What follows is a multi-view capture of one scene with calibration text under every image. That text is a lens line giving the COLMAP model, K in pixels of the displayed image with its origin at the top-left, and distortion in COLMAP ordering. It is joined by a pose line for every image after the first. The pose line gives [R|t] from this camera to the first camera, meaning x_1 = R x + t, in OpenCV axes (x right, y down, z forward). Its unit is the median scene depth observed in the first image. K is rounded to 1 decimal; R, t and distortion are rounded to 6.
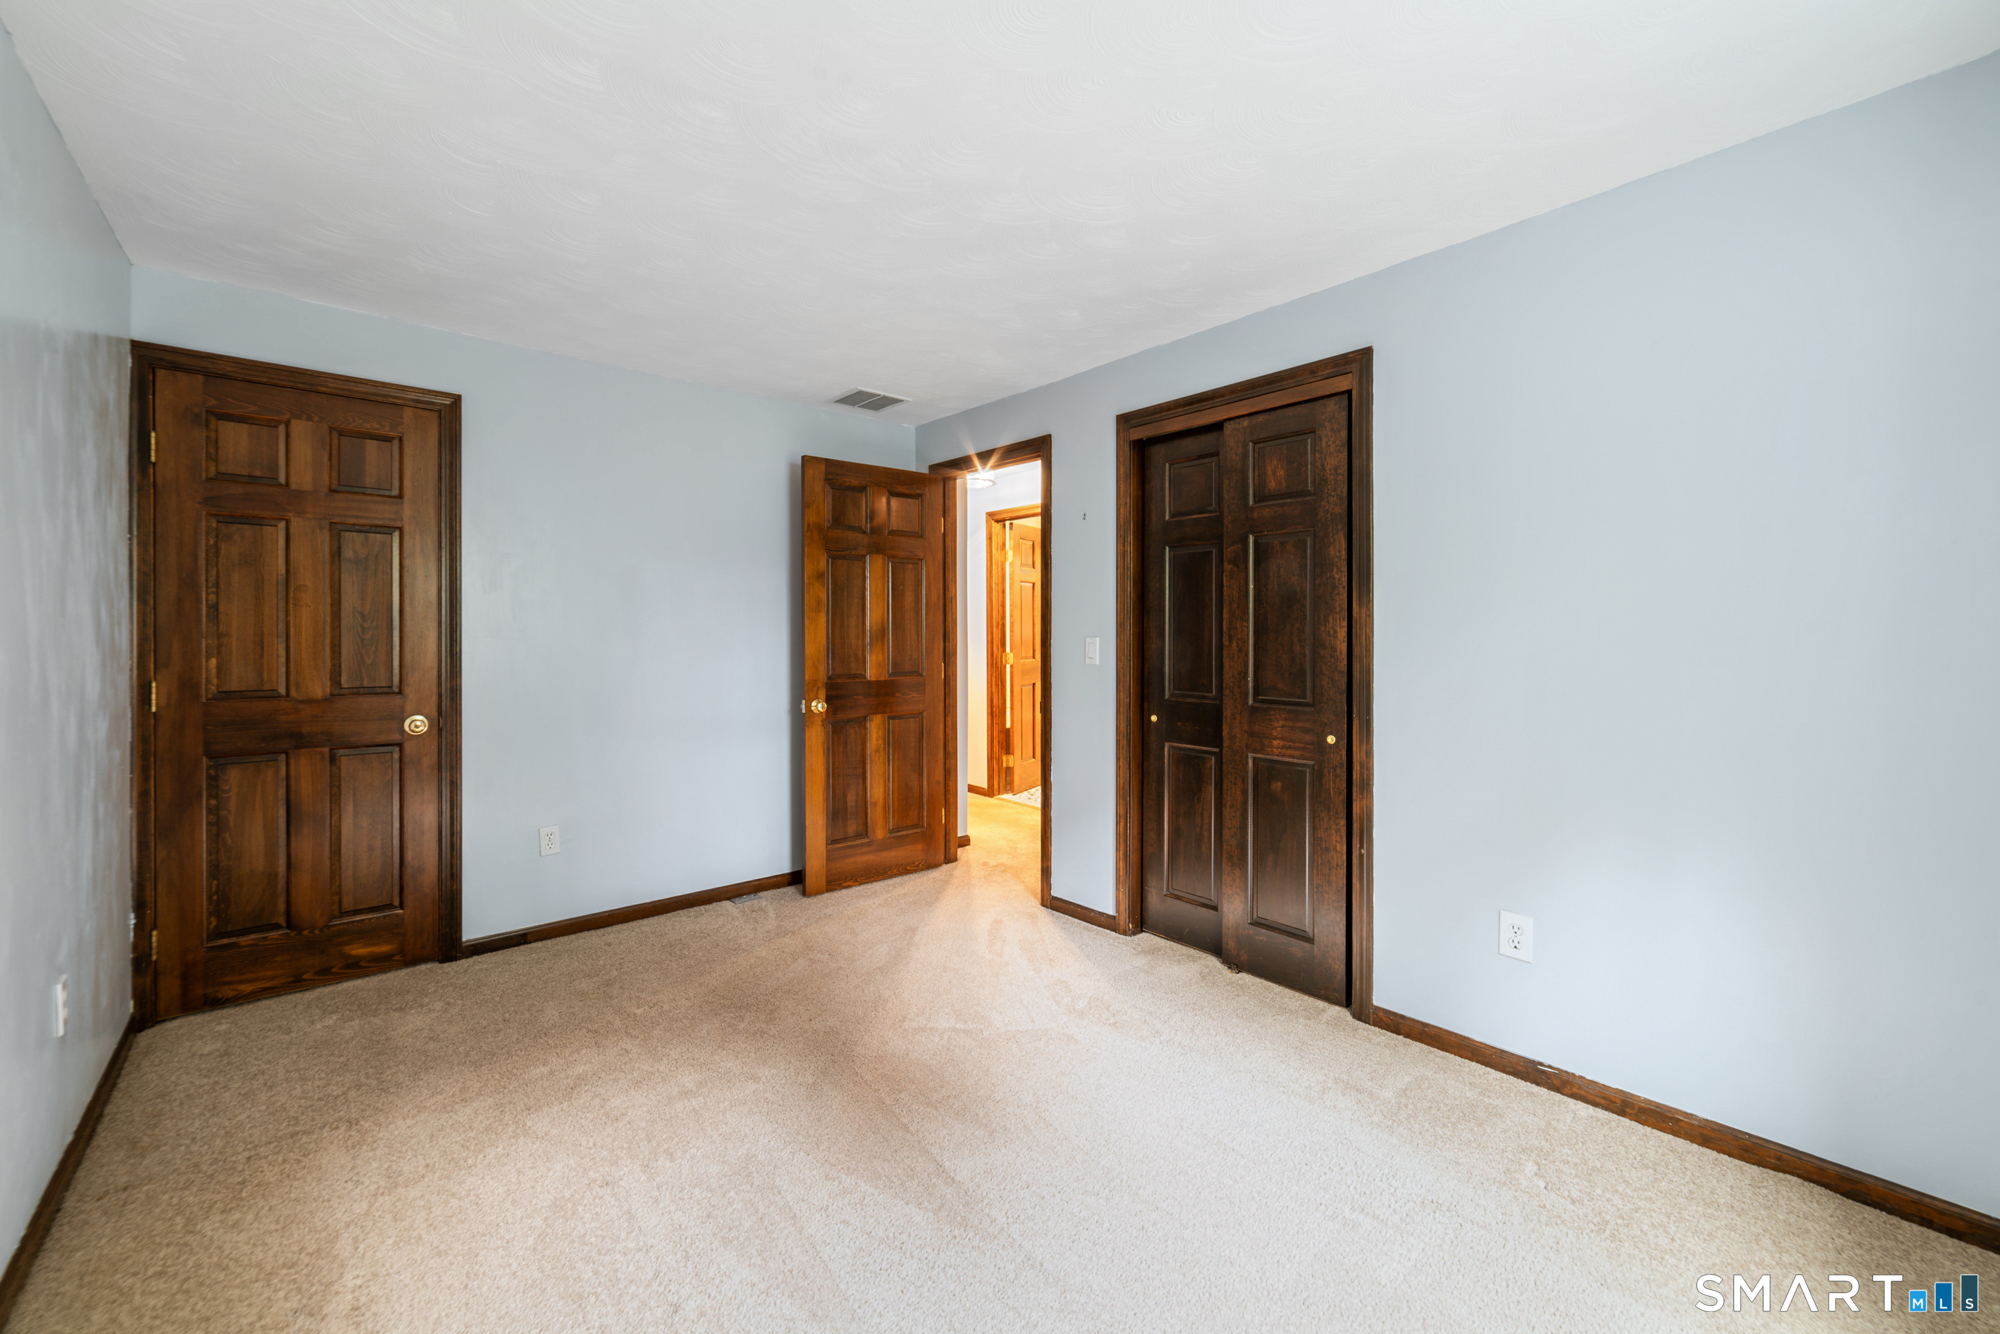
lens RADIAL K [[792.2, 0, 999.5], [0, 792.2, 617.9], [0, 0, 1]] dist [-0.000589, 0.000299]
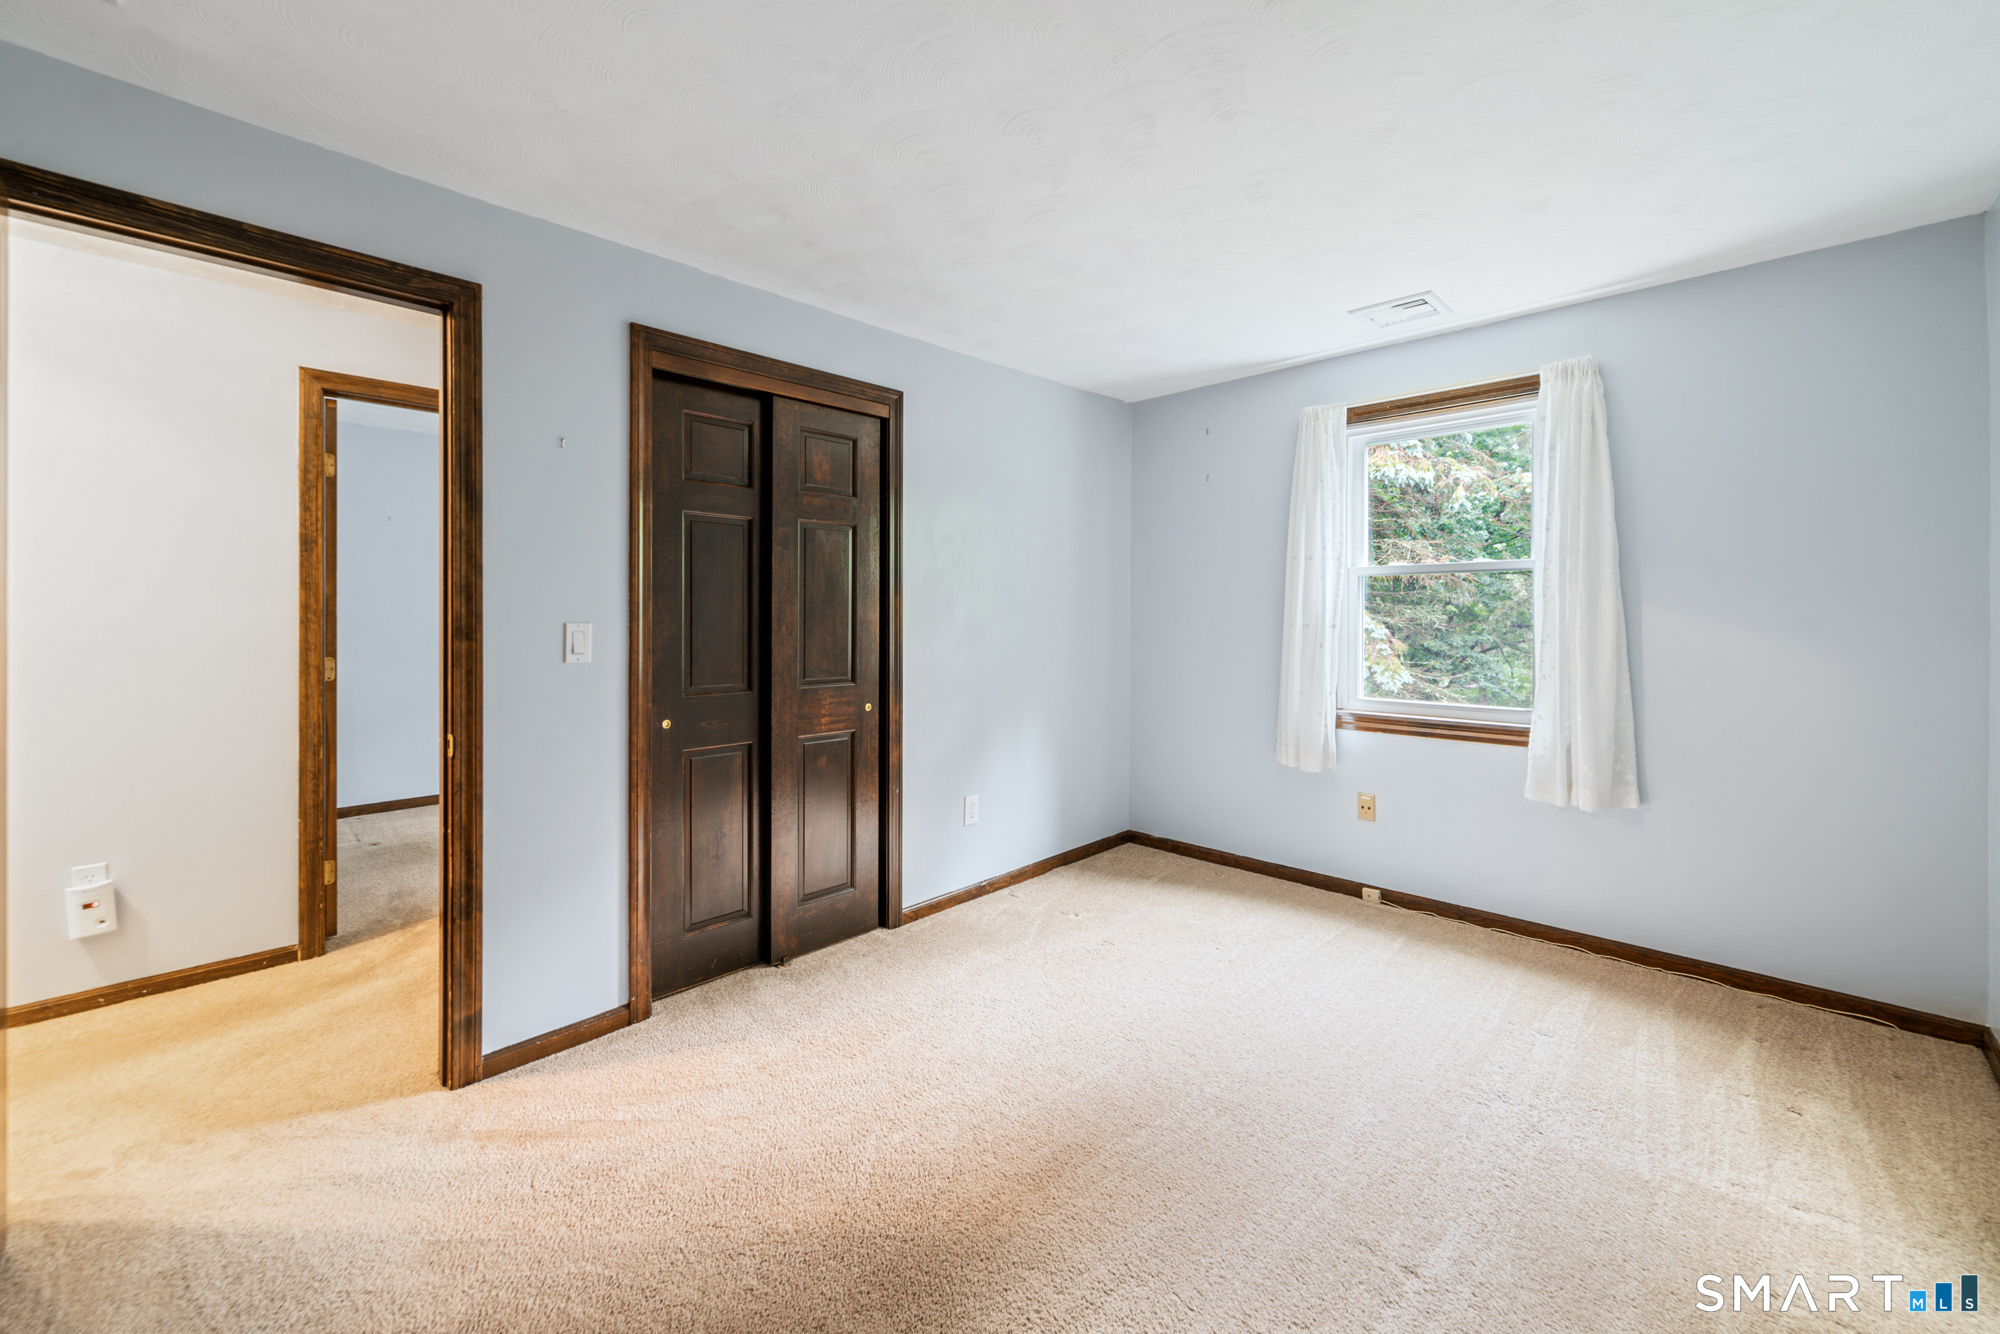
lens RADIAL K [[792.2, 0, 999.5], [0, 792.2, 617.9], [0, 0, 1]] dist [-0.000589, 0.000299]
pose [[-0.080649, 0.012286, 0.996667, -0.713952], [-0.004262, 0.999911, -0.012671, 0.032571], [-0.996733, -0.005270, -0.080589, 0.834843]]
